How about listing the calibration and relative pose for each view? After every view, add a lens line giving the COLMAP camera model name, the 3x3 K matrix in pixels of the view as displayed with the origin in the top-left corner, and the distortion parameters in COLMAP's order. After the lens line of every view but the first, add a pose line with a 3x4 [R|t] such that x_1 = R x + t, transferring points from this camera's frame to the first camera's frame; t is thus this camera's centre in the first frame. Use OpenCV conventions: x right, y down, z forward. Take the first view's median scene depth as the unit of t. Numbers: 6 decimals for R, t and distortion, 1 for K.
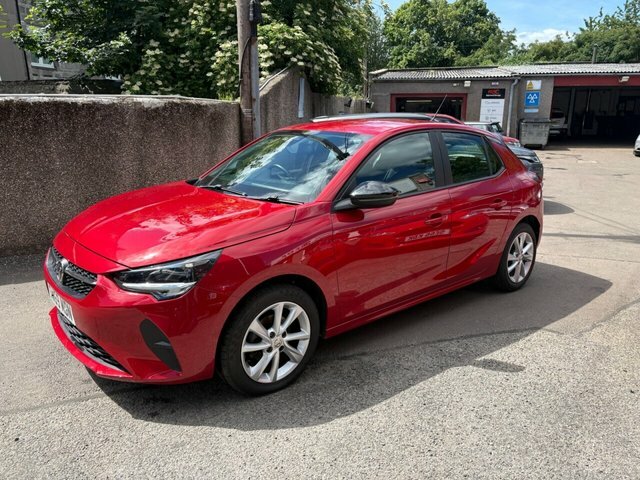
lens RADIAL K [[483.8, 0, 319.3], [0, 483.8, 238.1], [0, 0, 1]] dist [0.032079, -0.032197]
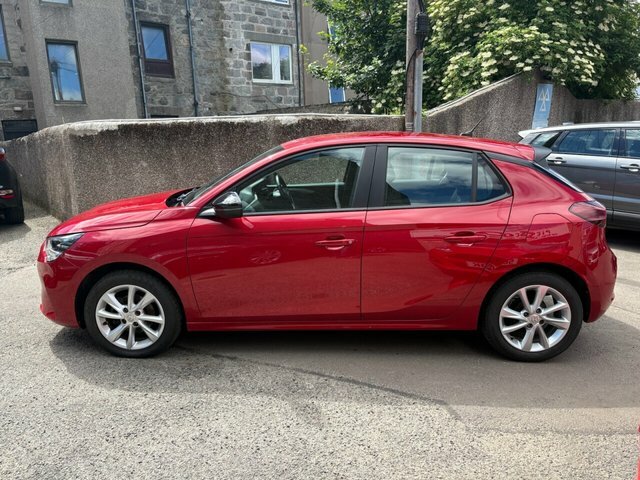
lens RADIAL K [[483.8, 0, 320.4], [0, 483.8, 240.1], [0, 0, 1]] dist [0.032079, -0.032197]
pose [[0.745316, 0.132366, -0.653439, 0.302281], [-0.147710, 0.988520, 0.031764, -0.024479], [0.650143, 0.072845, 0.756312, 0.110841]]
